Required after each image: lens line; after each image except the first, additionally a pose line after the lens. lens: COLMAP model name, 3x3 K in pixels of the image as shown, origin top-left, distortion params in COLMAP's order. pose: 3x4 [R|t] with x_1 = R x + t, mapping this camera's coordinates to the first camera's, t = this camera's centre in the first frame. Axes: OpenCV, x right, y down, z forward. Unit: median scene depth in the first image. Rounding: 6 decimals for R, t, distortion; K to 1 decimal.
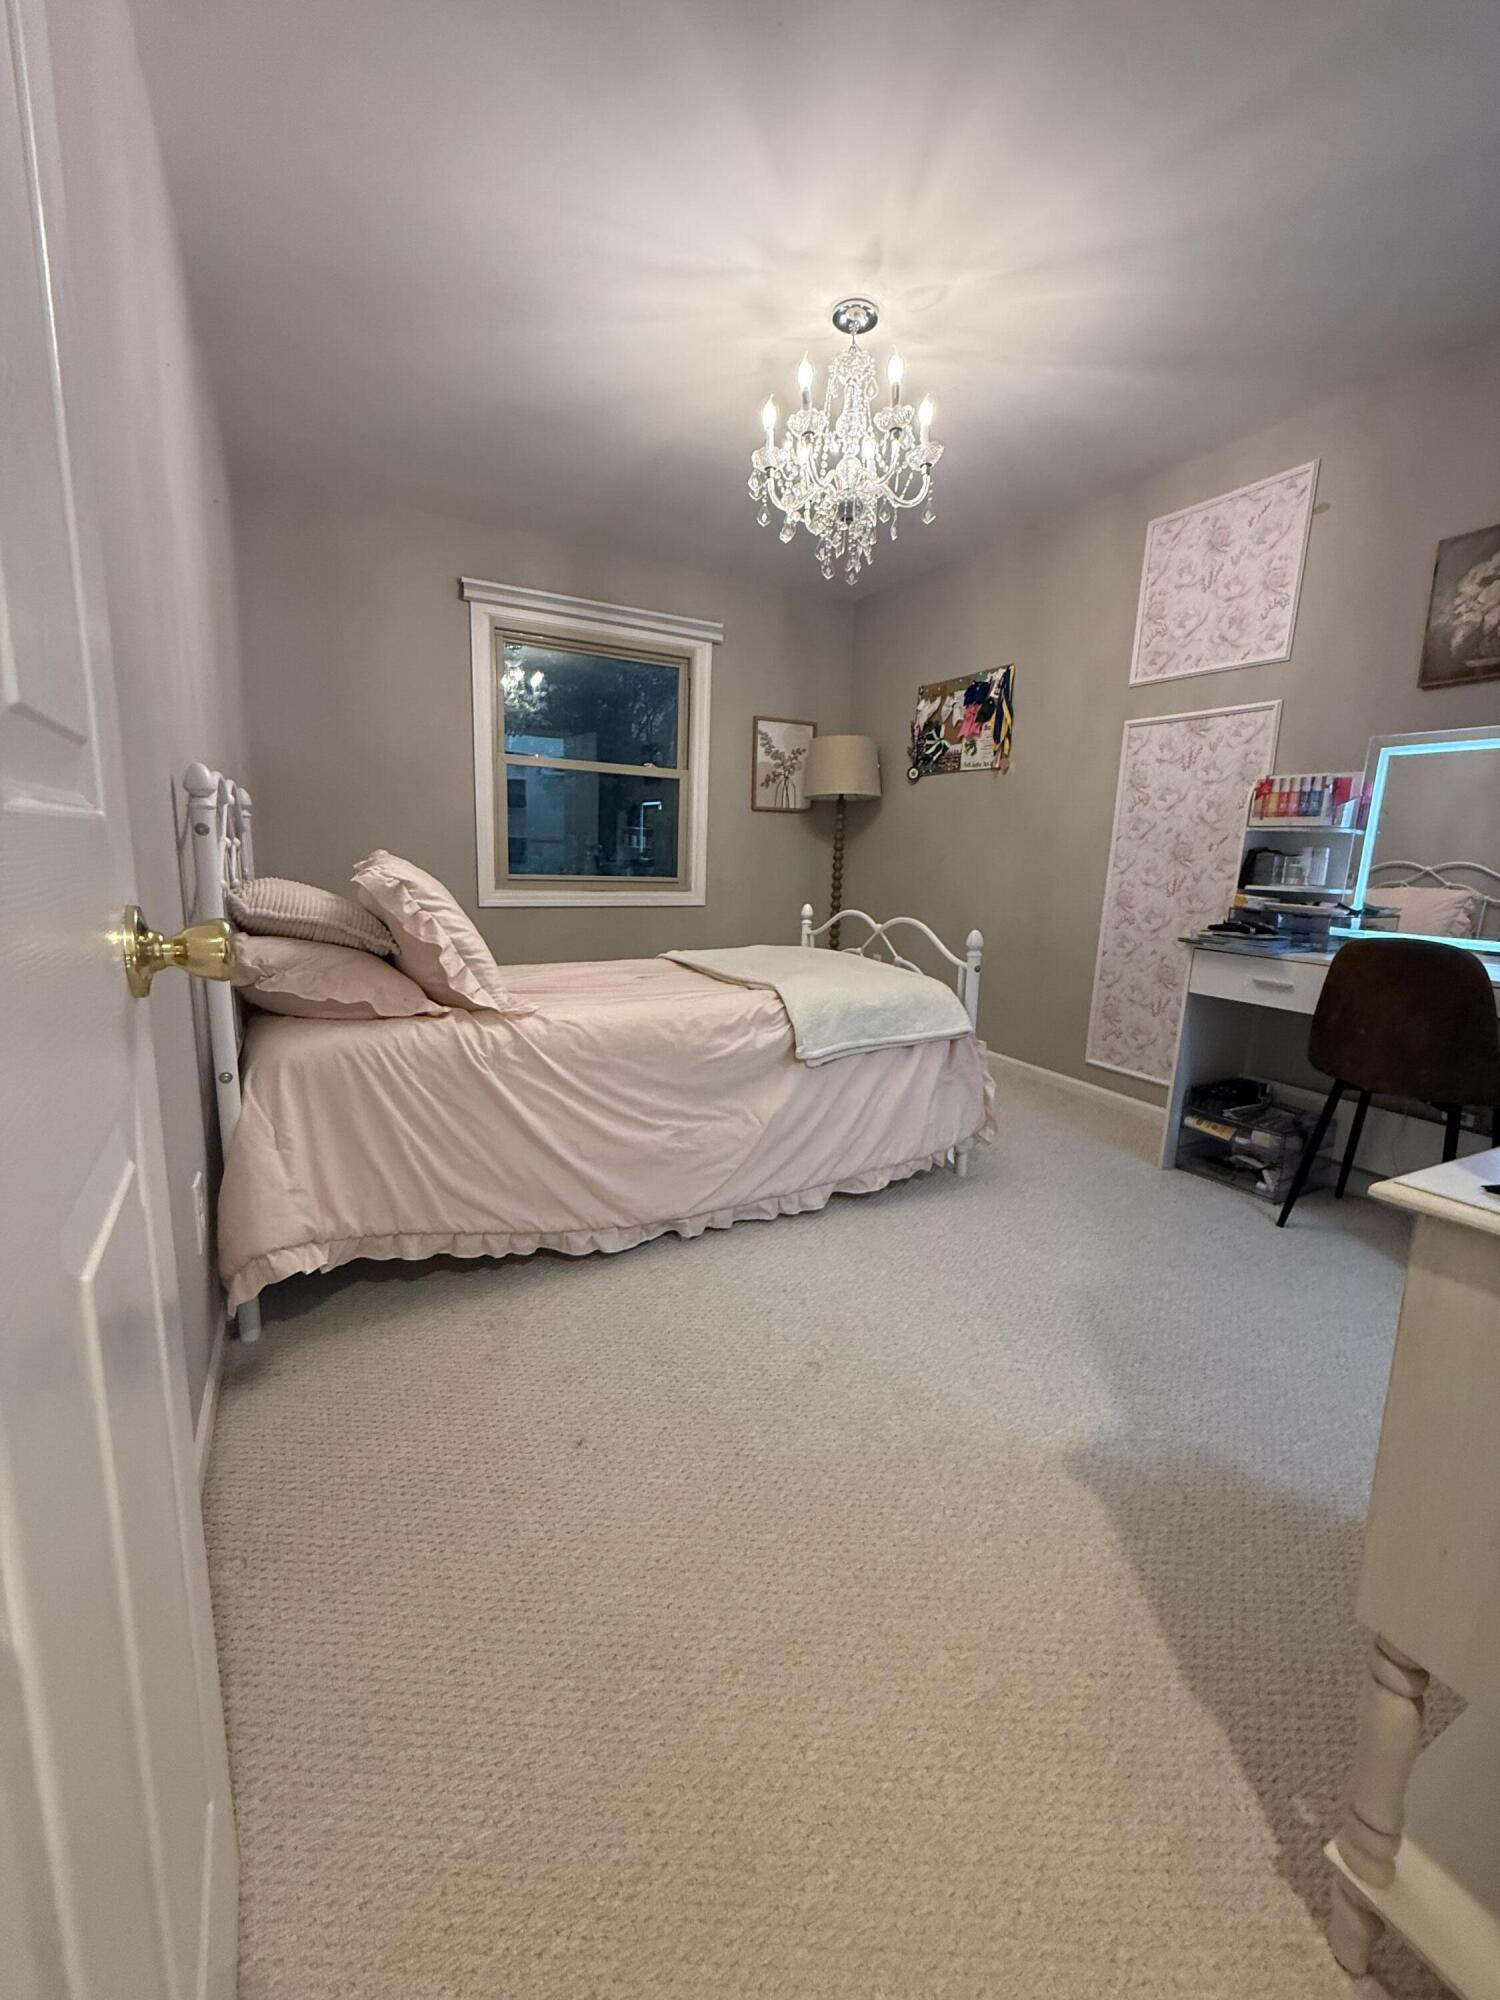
lens RADIAL K [[805.3, 0, 745.7], [0, 805.3, 996.6], [0, 0, 1]] dist [-0.001422, -0.000218]
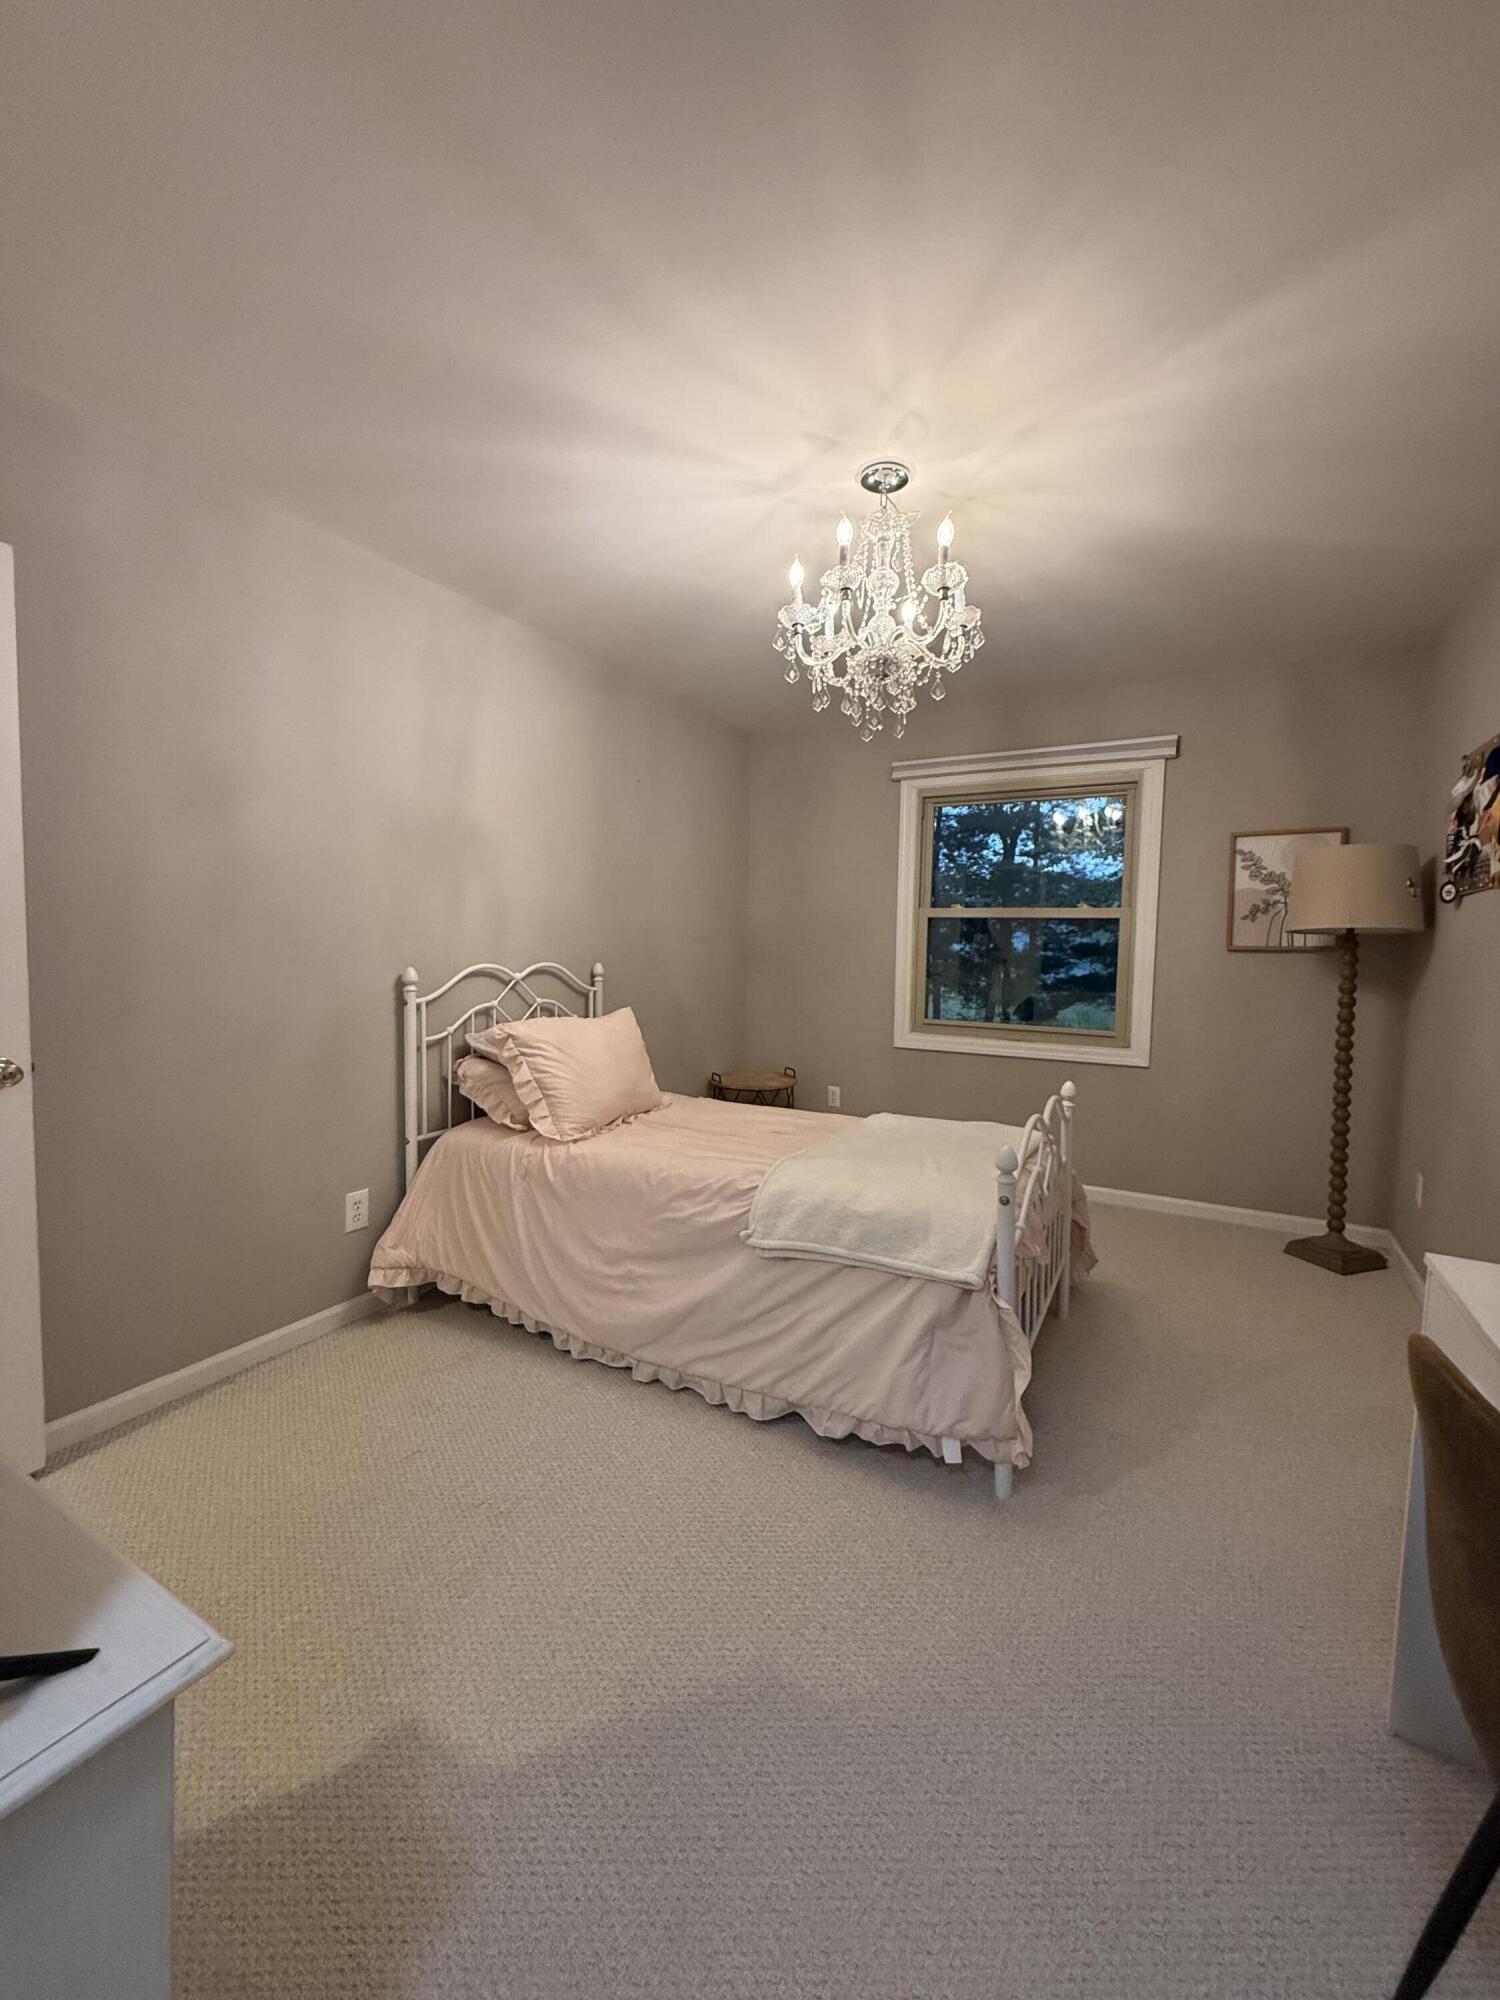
lens RADIAL K [[805.3, 0, 745.9], [0, 805.3, 995.0], [0, 0, 1]] dist [-0.001422, -0.000218]
pose [[0.547890, 0.028691, -0.836058, 0.761207], [-0.148830, 0.986811, -0.063667, -0.135557], [0.823205, 0.159313, 0.544934, 0.388361]]
